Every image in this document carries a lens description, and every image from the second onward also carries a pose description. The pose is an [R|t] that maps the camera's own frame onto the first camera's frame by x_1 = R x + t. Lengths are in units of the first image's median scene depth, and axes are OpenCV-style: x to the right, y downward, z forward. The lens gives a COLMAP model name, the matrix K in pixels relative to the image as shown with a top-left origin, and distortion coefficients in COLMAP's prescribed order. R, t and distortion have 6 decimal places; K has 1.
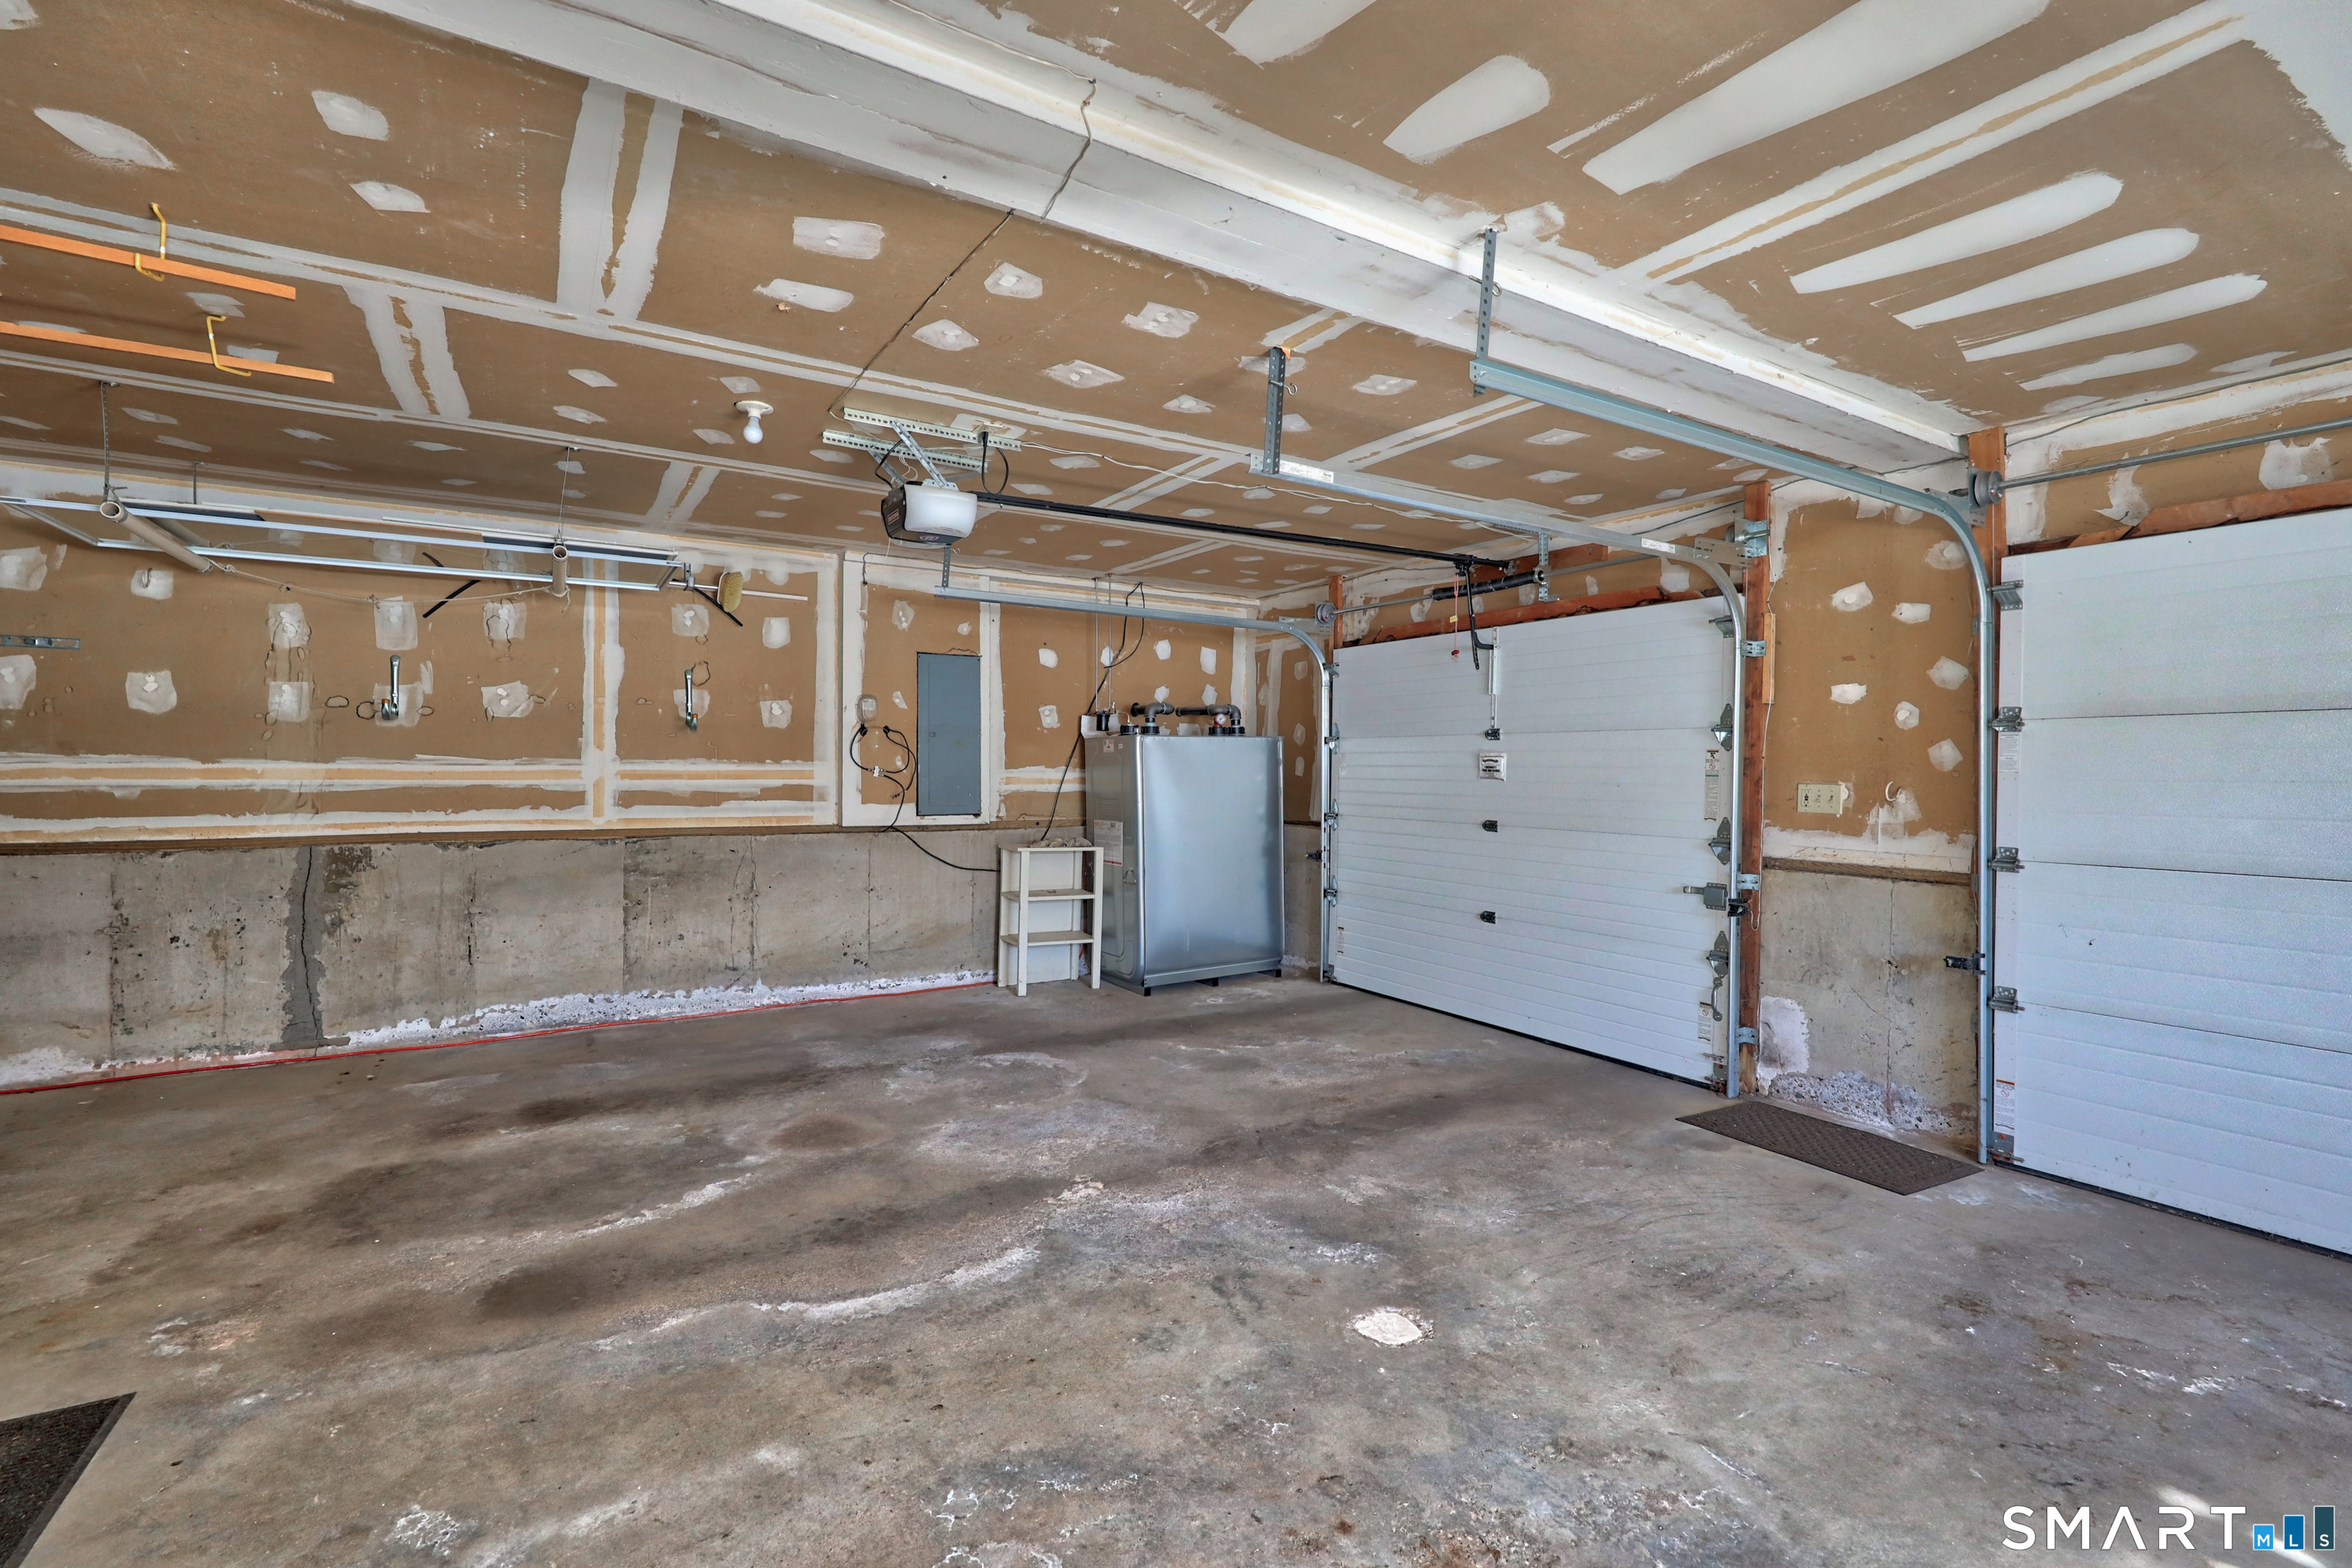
lens RADIAL K [[1086.5, 0, 1173.3], [0, 1086.5, 749.0], [0, 0, 1]] dist [-0.001870, -0.000357]
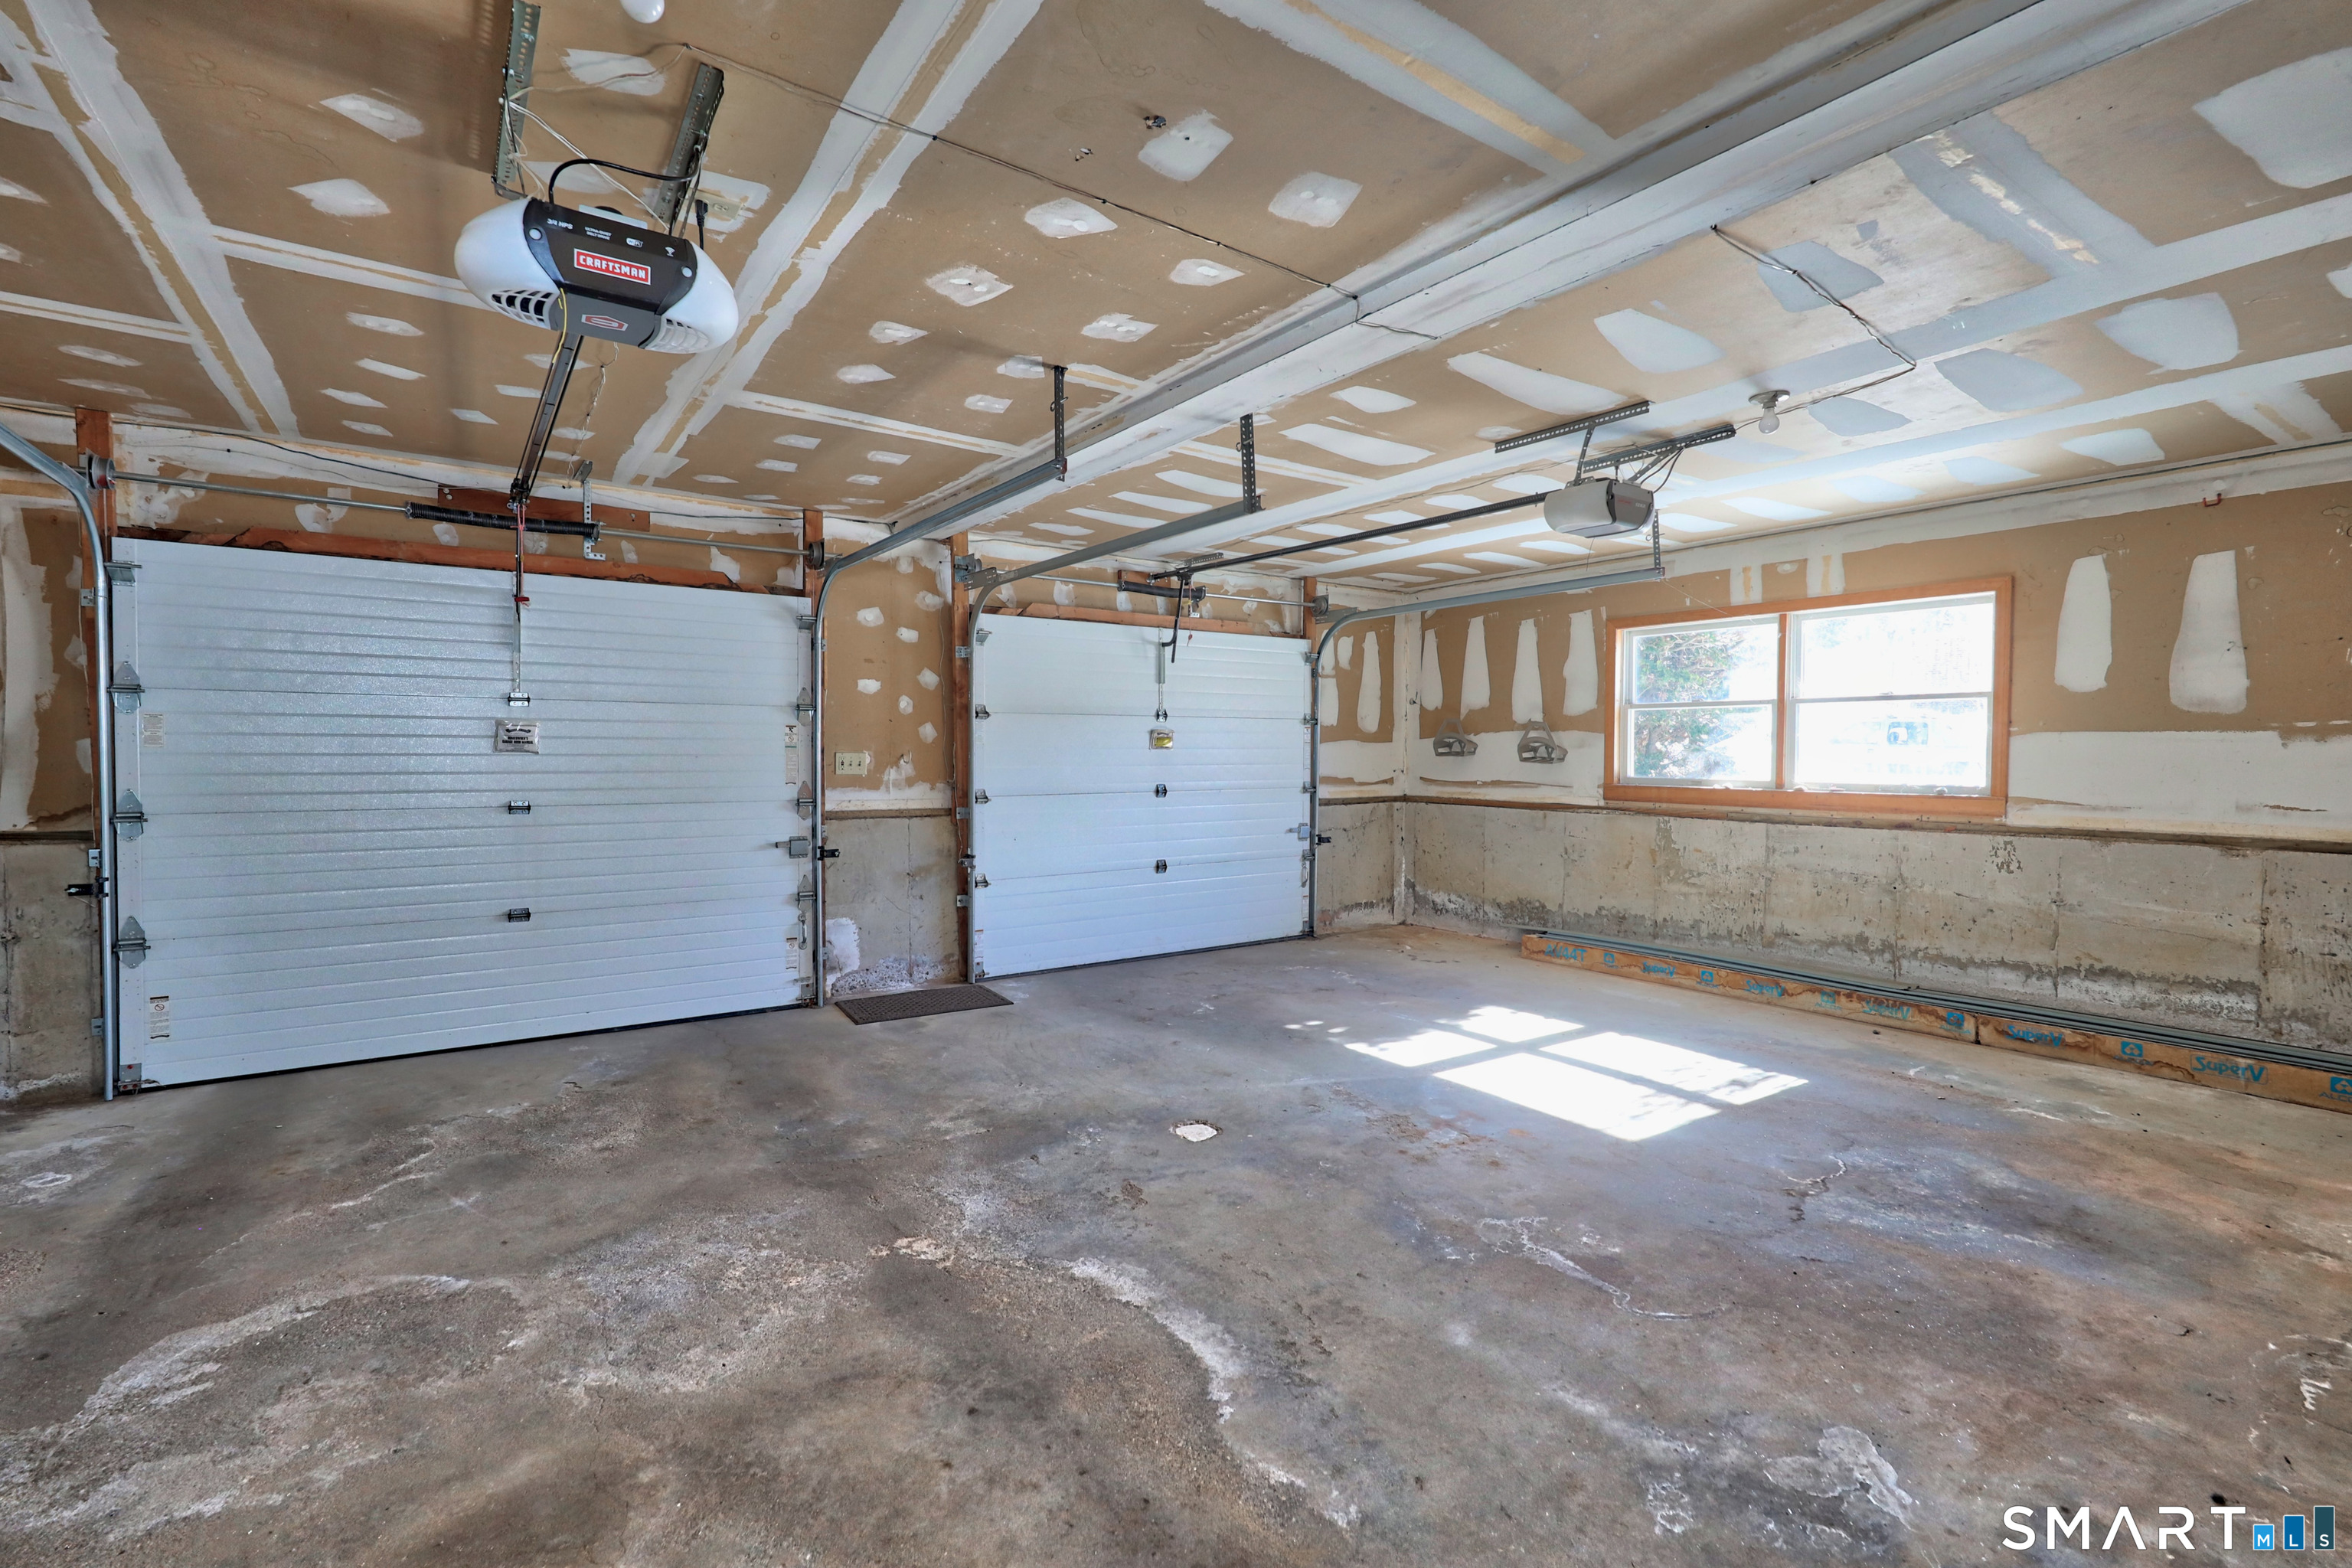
lens RADIAL K [[1086.5, 0, 1173.3], [0, 1086.5, 749.0], [0, 0, 1]] dist [-0.001870, -0.000357]
pose [[-0.099079, -0.010367, 0.995026, -0.837959], [-0.024423, 0.999670, 0.007984, 0.008161], [-0.994780, -0.023510, -0.099299, 0.804501]]
